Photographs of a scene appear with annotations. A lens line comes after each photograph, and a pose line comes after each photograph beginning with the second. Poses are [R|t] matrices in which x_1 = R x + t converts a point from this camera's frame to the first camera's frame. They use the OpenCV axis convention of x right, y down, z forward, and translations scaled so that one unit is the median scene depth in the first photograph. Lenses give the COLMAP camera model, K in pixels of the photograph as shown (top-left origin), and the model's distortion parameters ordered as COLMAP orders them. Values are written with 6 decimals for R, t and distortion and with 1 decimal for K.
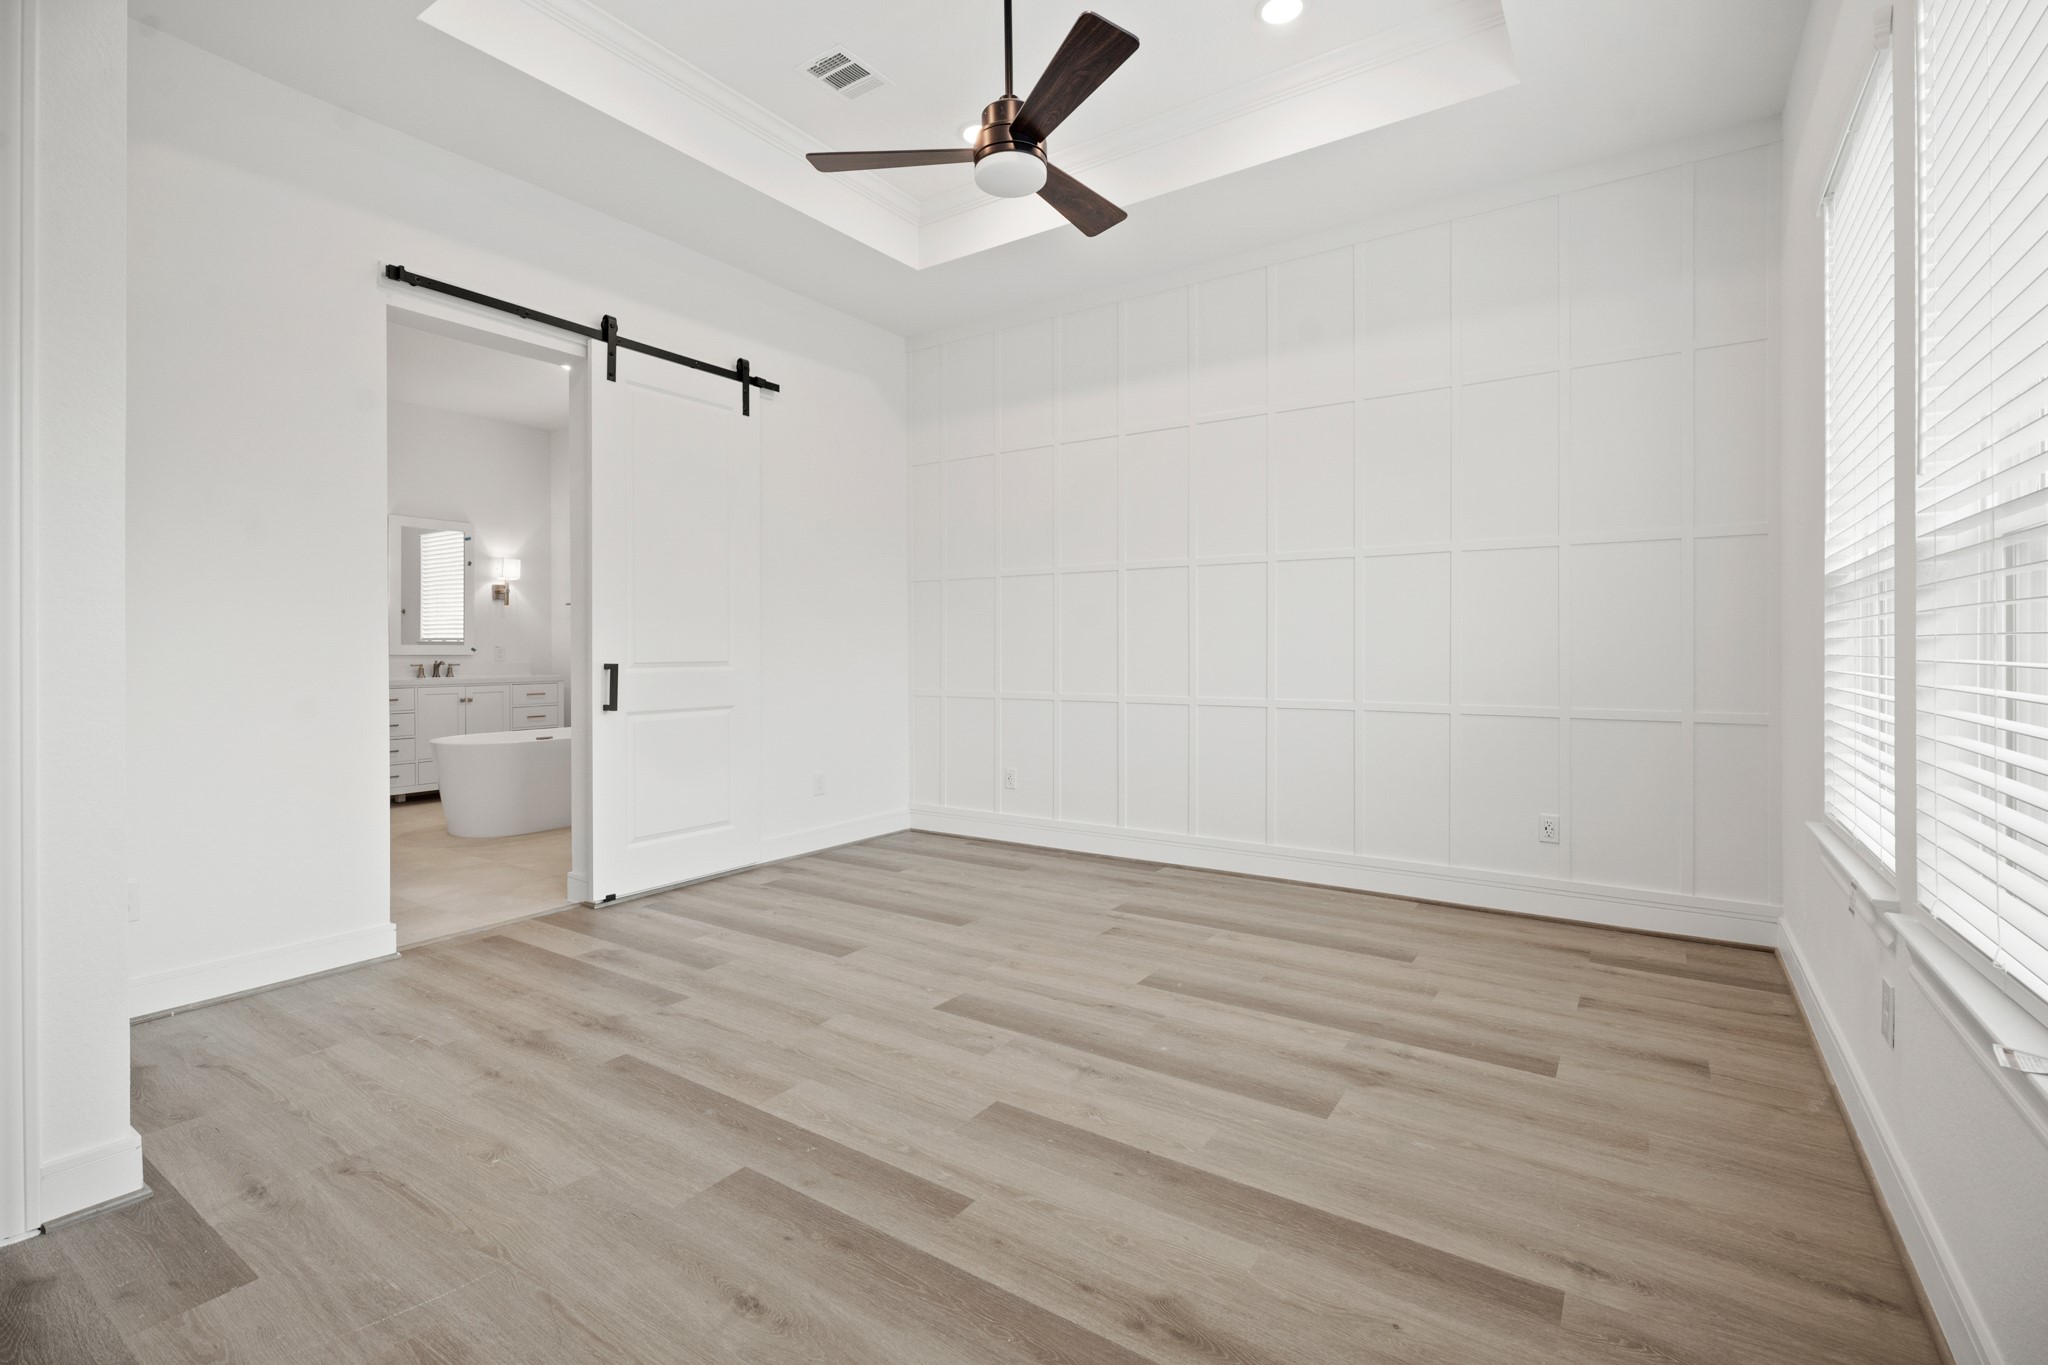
lens RADIAL K [[923.4, 0, 1029.6], [0, 923.4, 666.4], [0, 0, 1]] dist [0.001335, 0.000986]
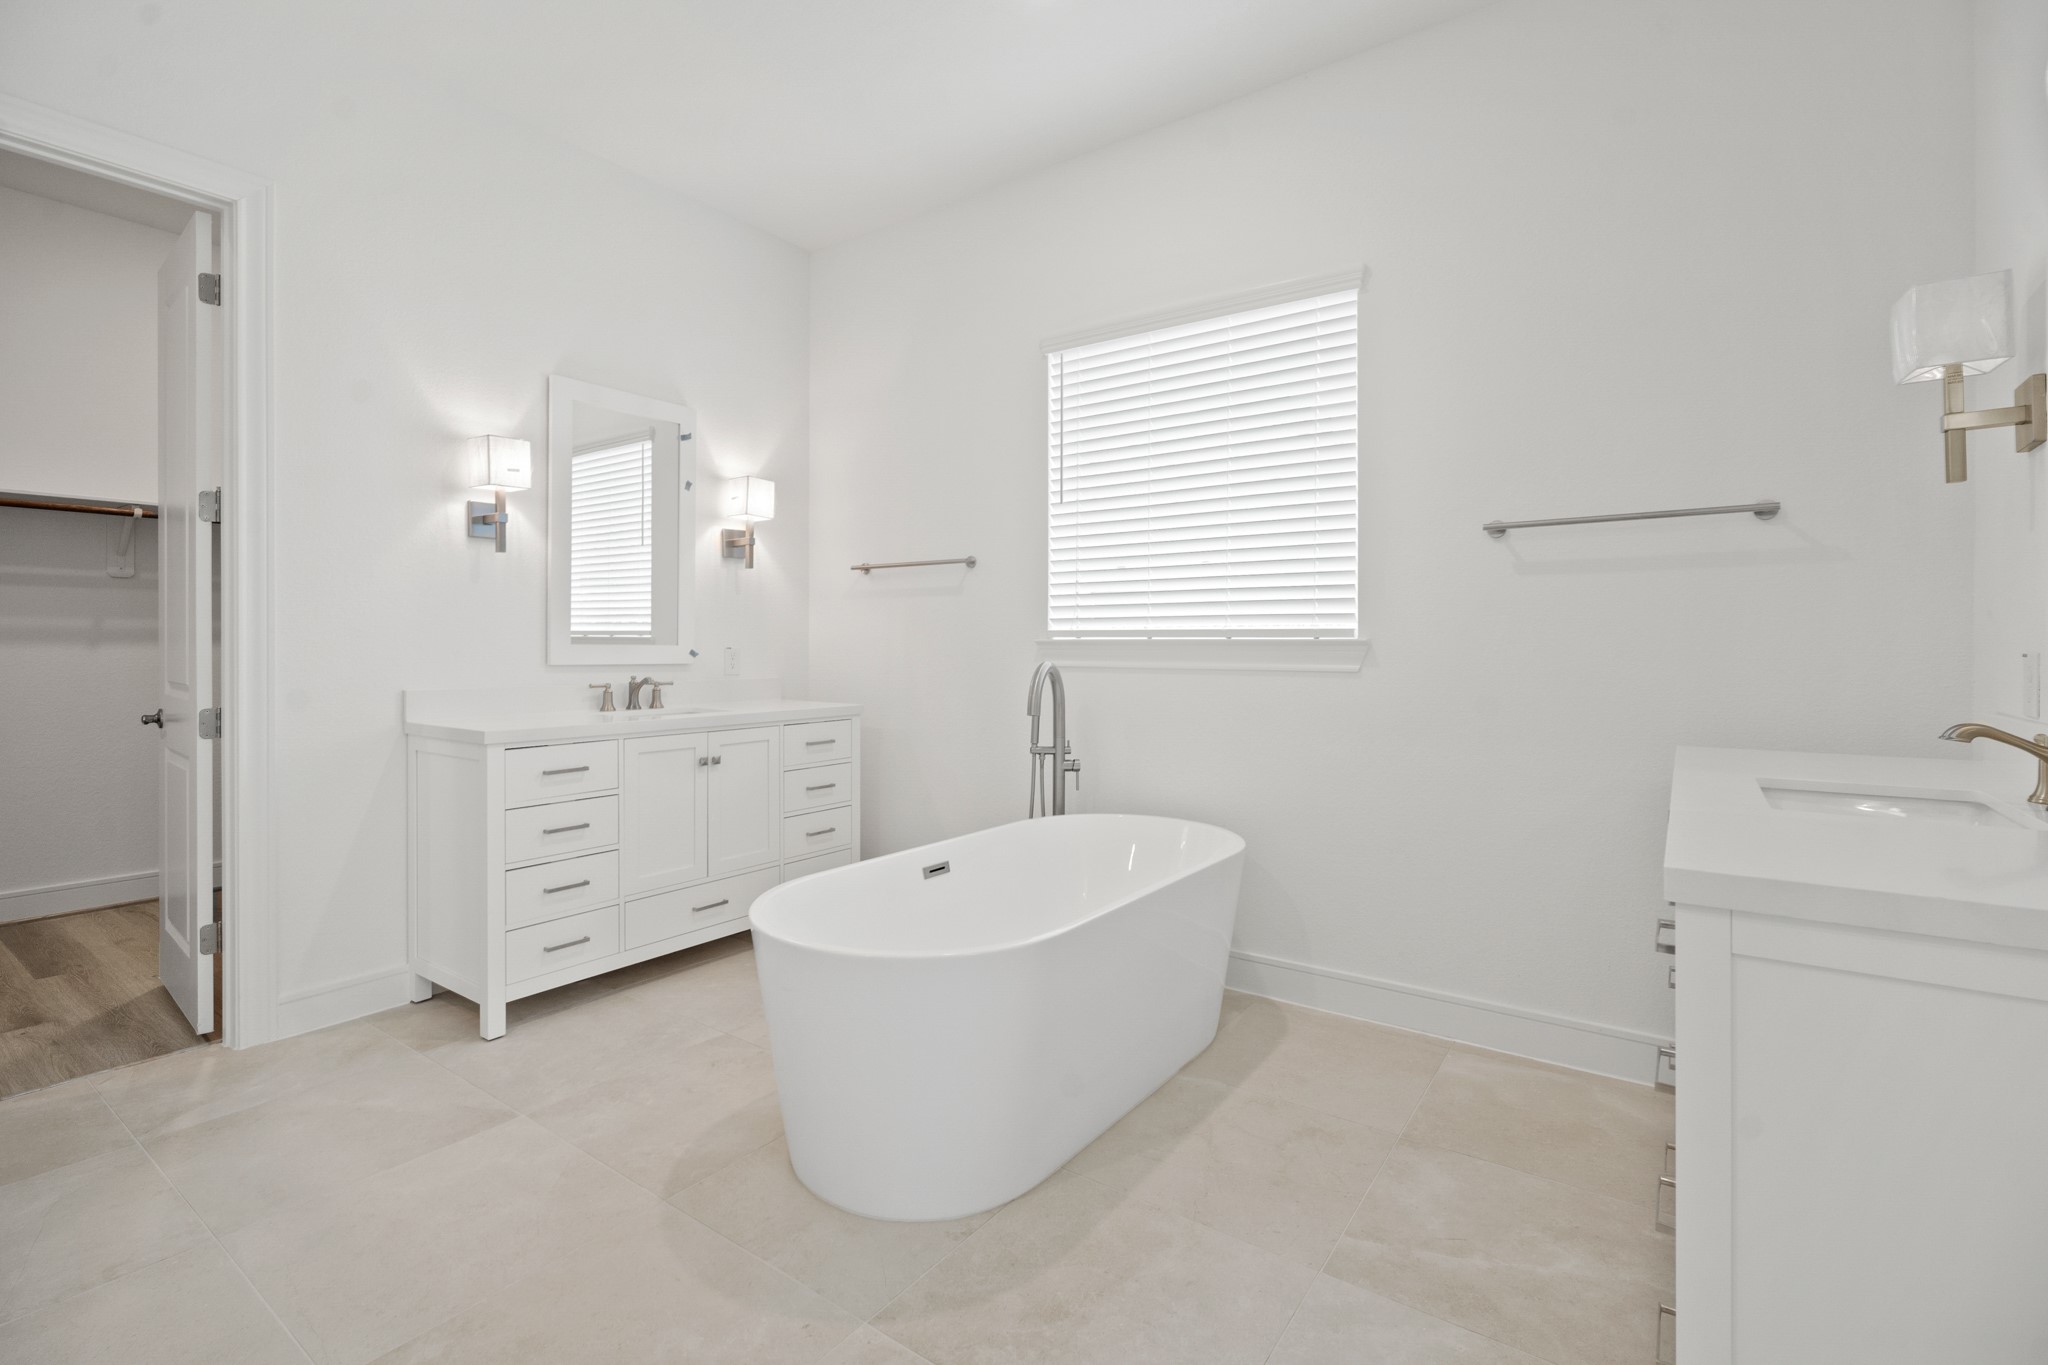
lens RADIAL K [[923.4, 0, 1017.3], [0, 923.4, 673.4], [0, 0, 1]] dist [0.001335, 0.000986]
pose [[0.999116, 0.003211, -0.041922, -0.392900], [-0.002674, 0.999914, 0.012859, -0.014110], [0.041960, -0.012736, 0.999038, 0.484024]]
